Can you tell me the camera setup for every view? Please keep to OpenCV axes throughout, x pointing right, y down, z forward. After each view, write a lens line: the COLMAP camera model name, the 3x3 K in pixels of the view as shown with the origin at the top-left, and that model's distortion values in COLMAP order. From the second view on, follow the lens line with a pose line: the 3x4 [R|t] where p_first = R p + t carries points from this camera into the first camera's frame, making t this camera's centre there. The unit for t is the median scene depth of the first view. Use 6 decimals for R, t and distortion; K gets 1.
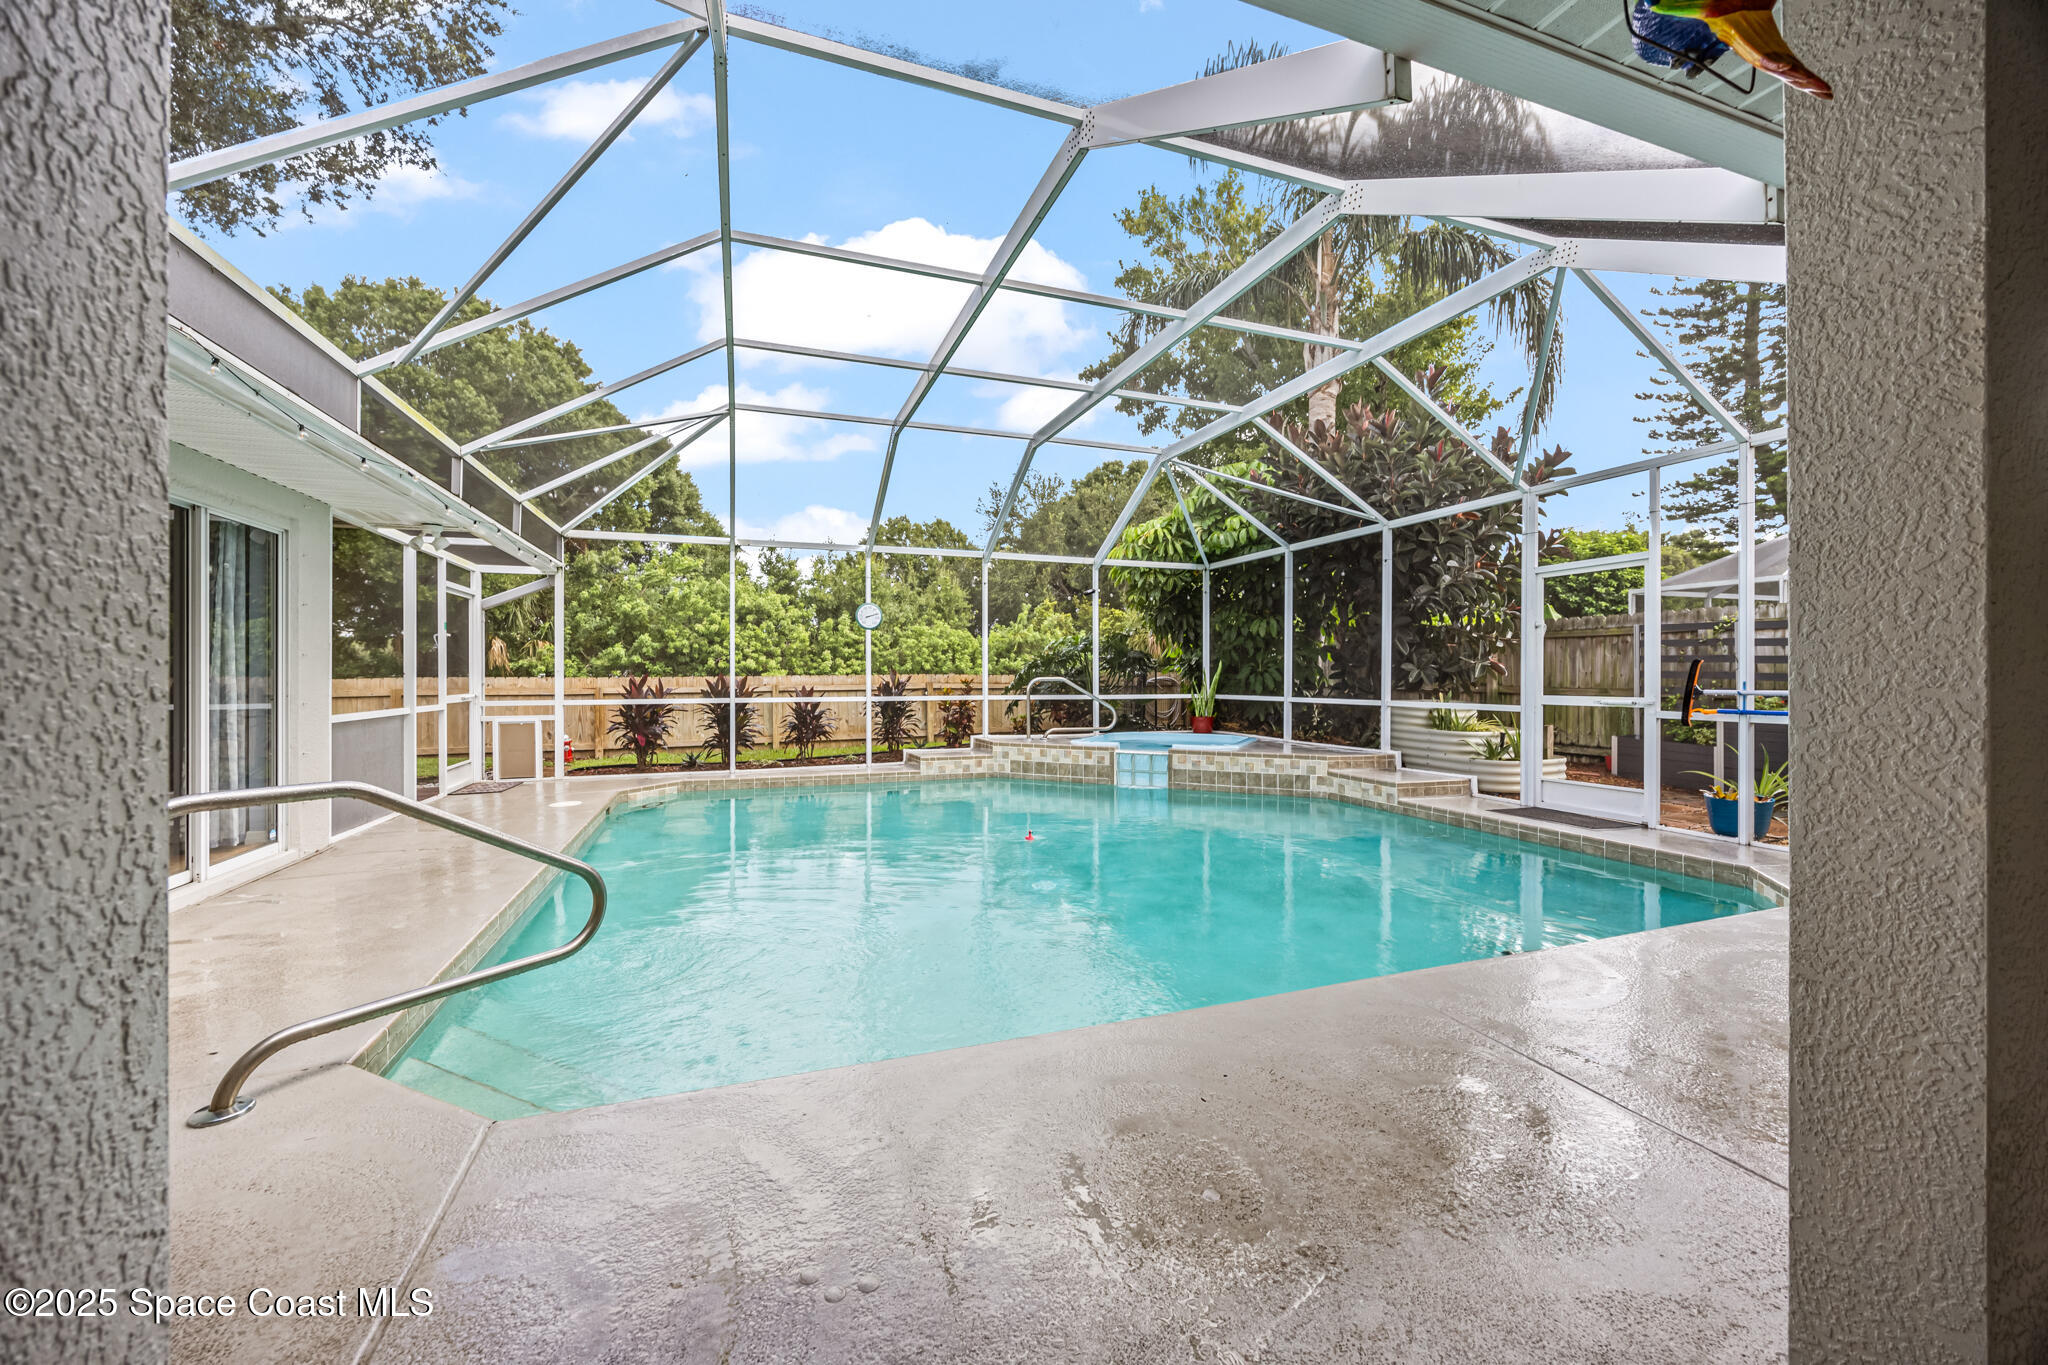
lens RADIAL K [[777.0, 0, 1016.1], [0, 777.0, 677.5], [0, 0, 1]] dist [-0.002654, 0.000186]
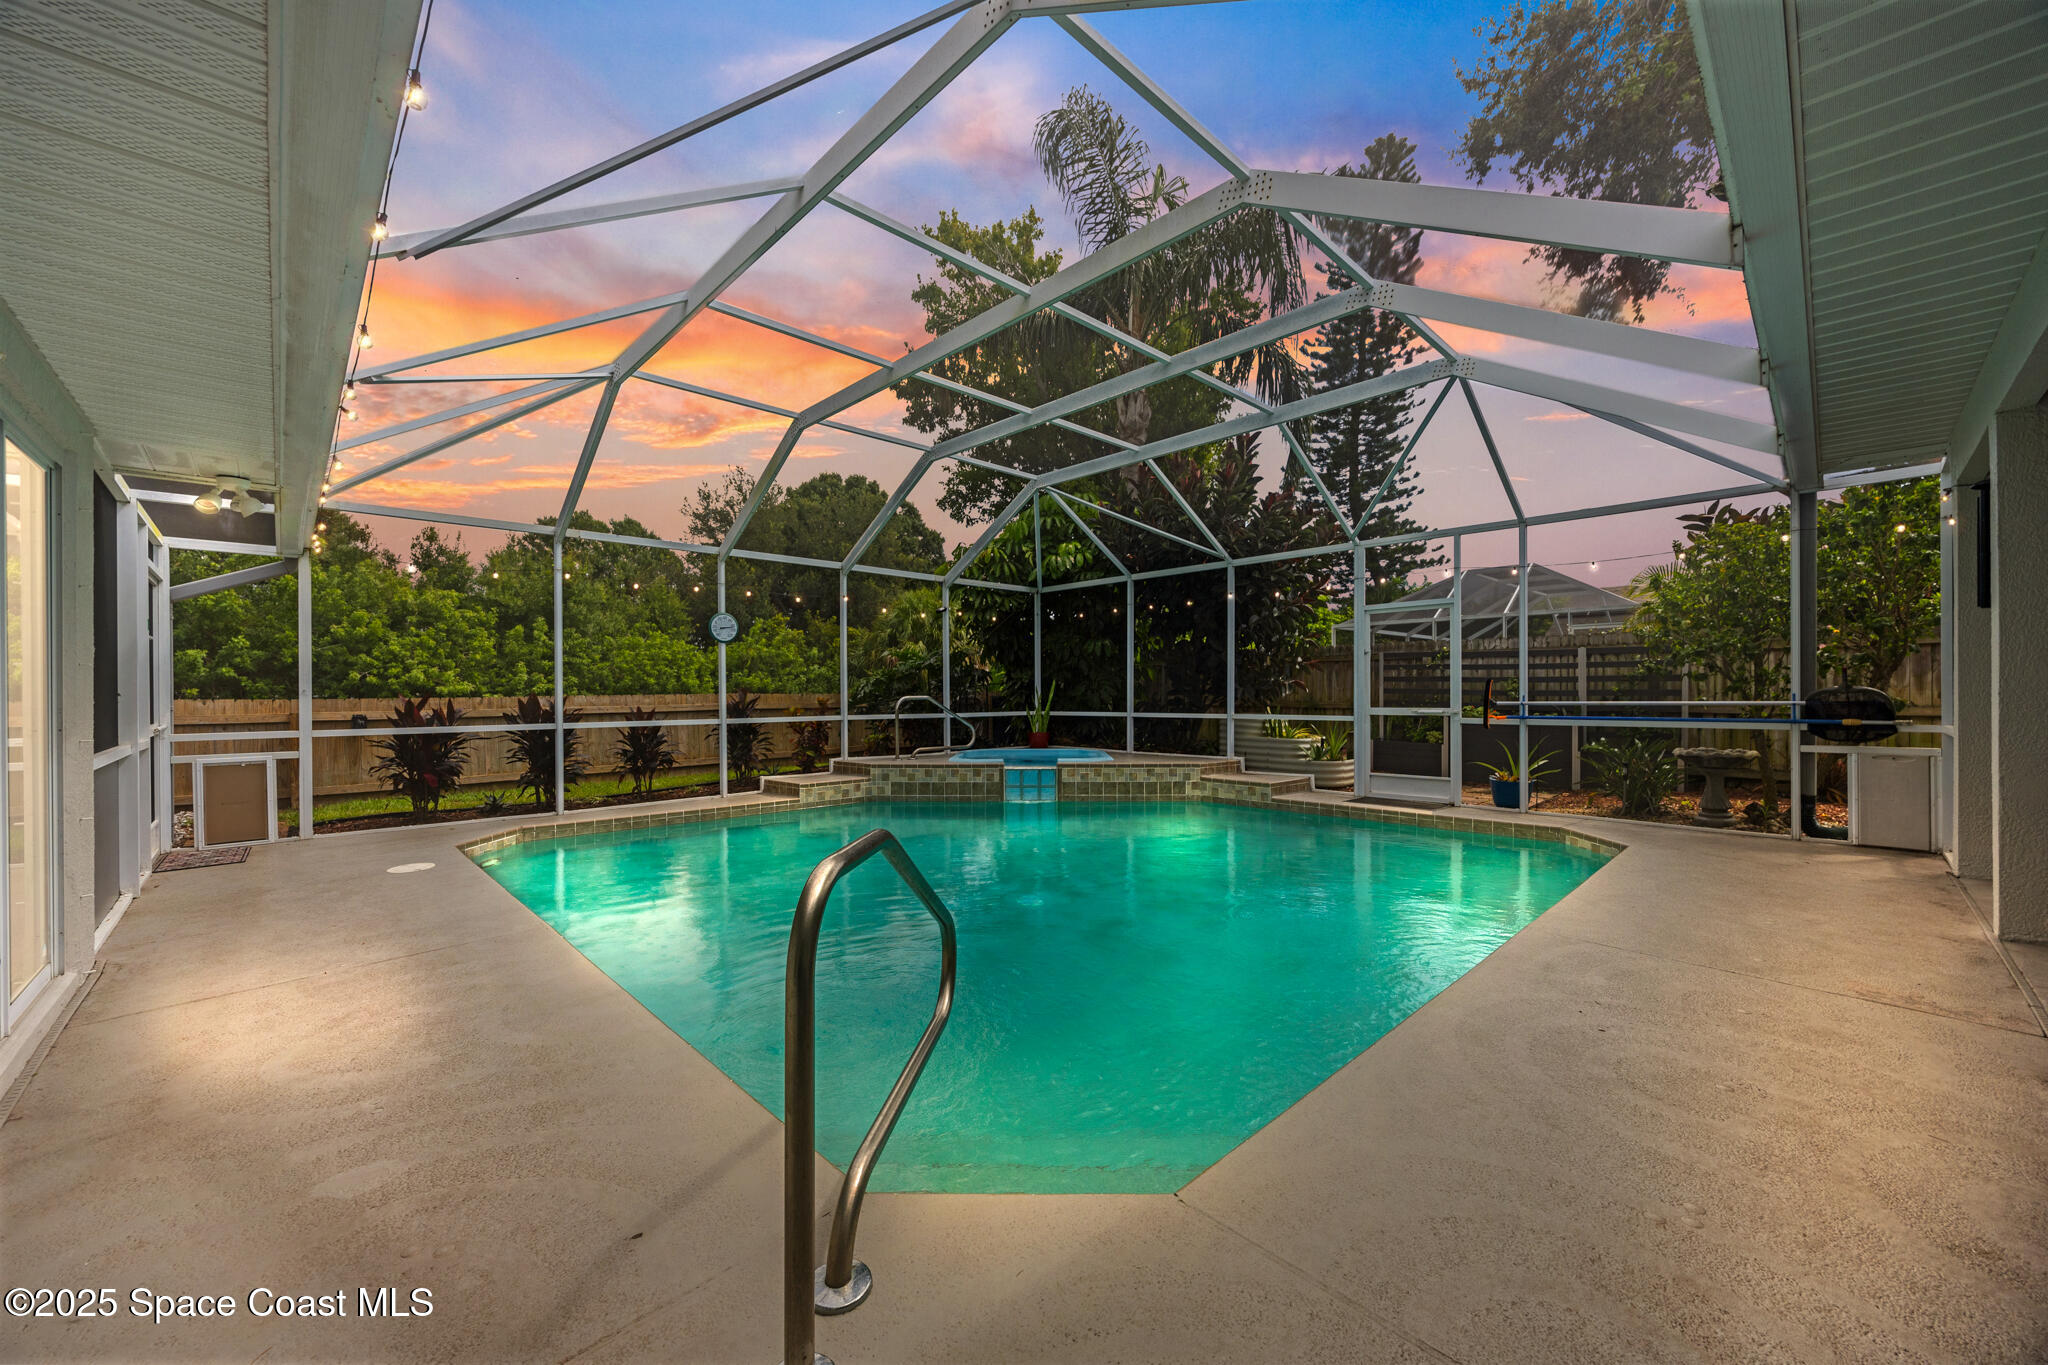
lens RADIAL K [[781.1, 0, 1022.1], [0, 781.1, 691.2], [0, 0, 1]] dist [-0.002644, 0.000044]
pose [[0.912510, -0.002891, 0.409045, -0.254971], [0.005487, 0.999972, -0.005173, 0.000192], [-0.409018, 0.006965, 0.912500, 0.055858]]
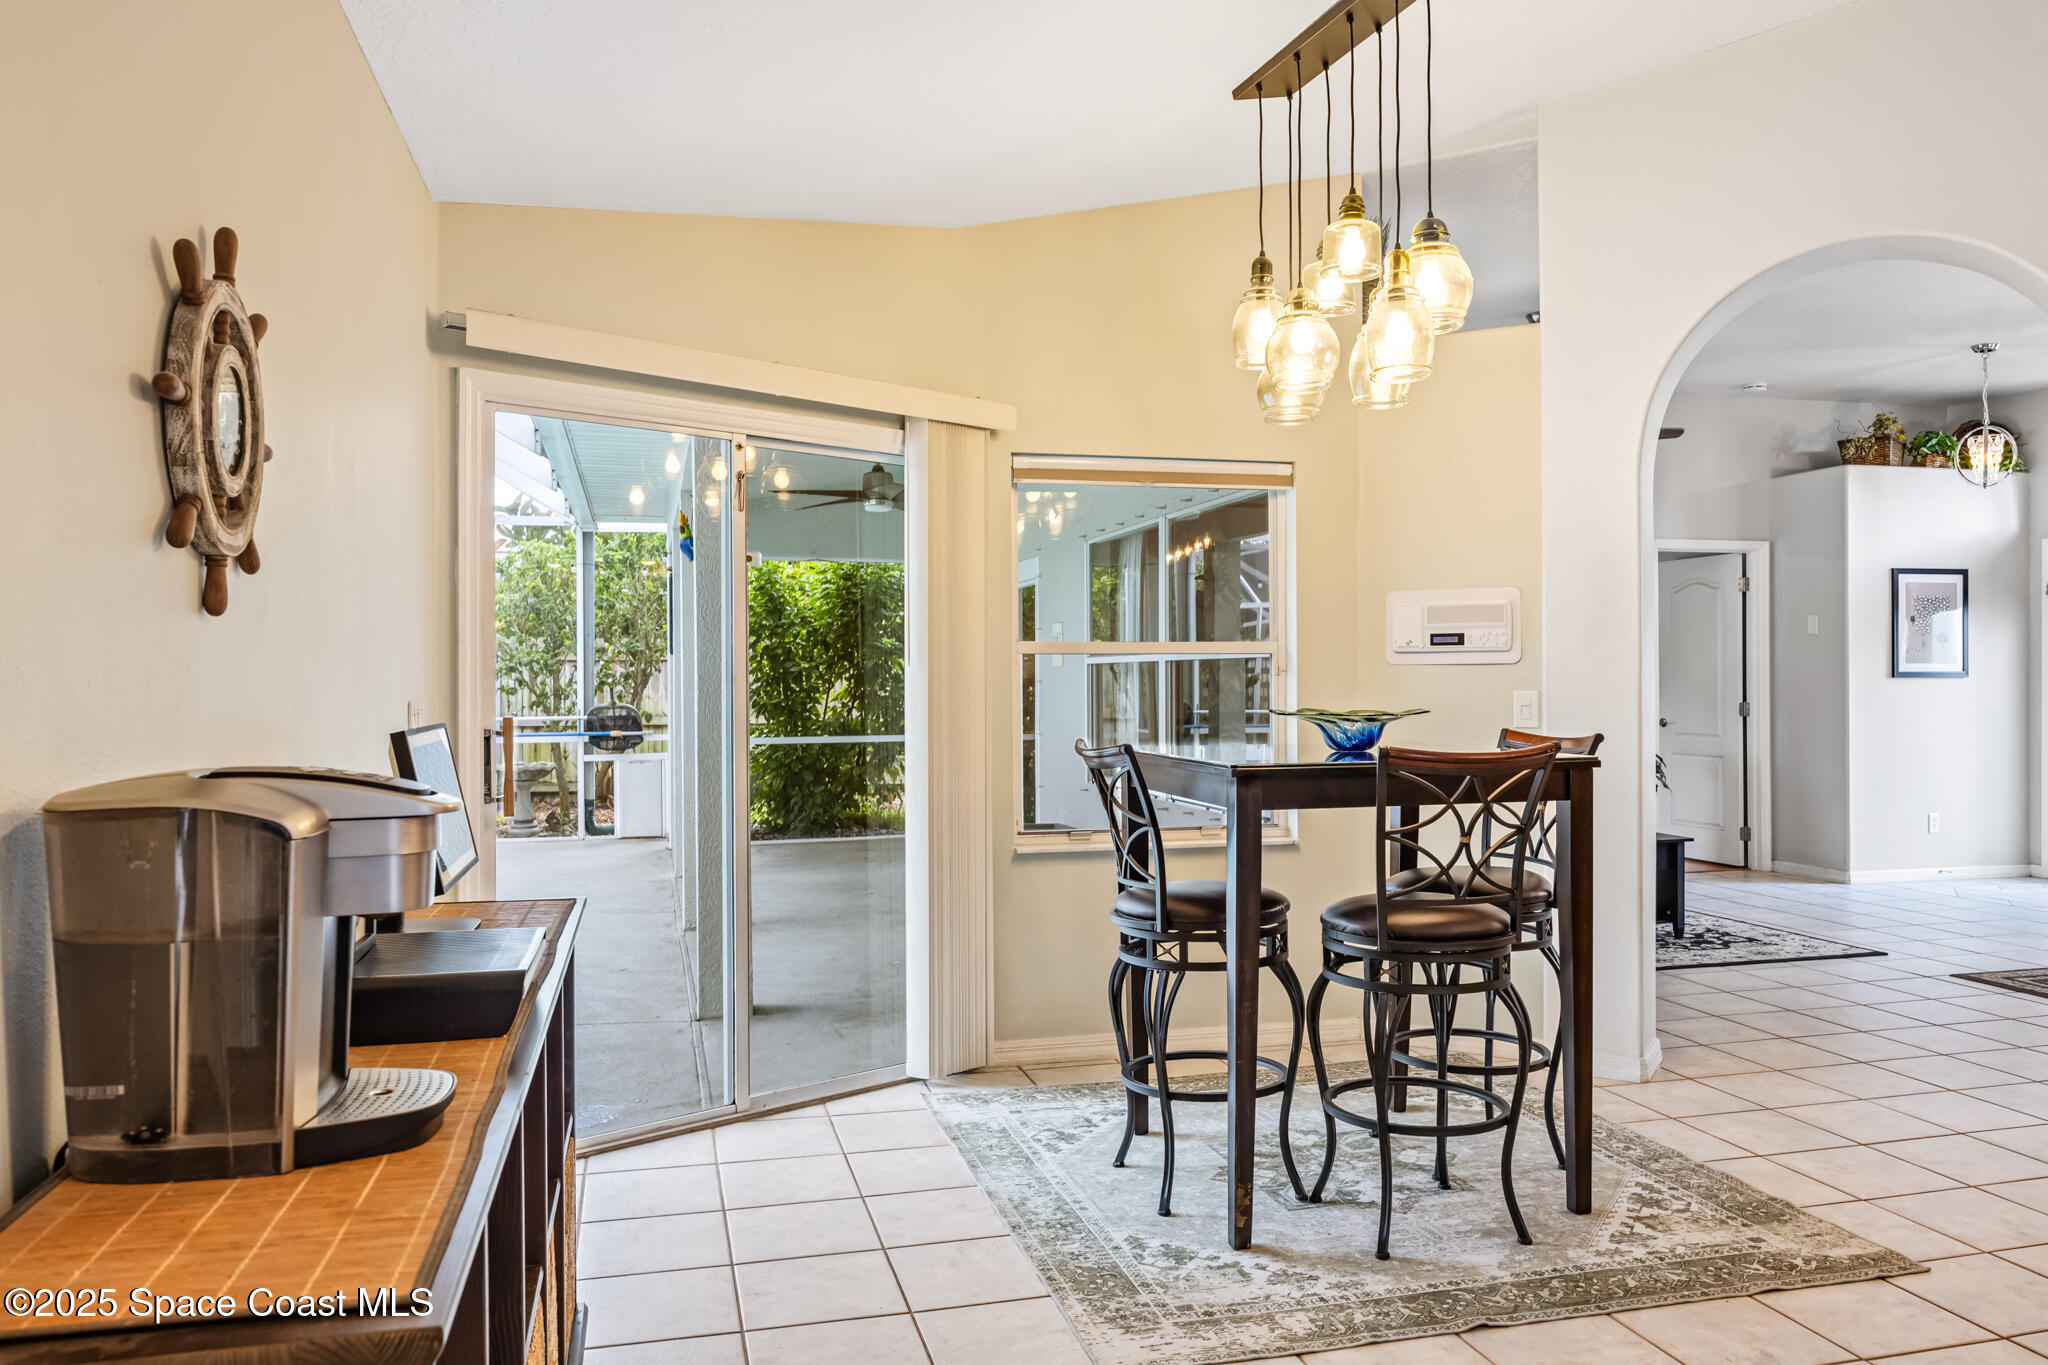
lens RADIAL K [[1435.8, 0, 1018.5], [0, 1435.8, 690.5], [0, 0, 1]] dist [-0.002026, -0.004091]
pose [[0.087263, -0.007309, 0.996158, -0.696442], [0.008932, 0.999939, 0.006554, -0.020289], [-0.996145, 0.008326, 0.087323, -0.138089]]
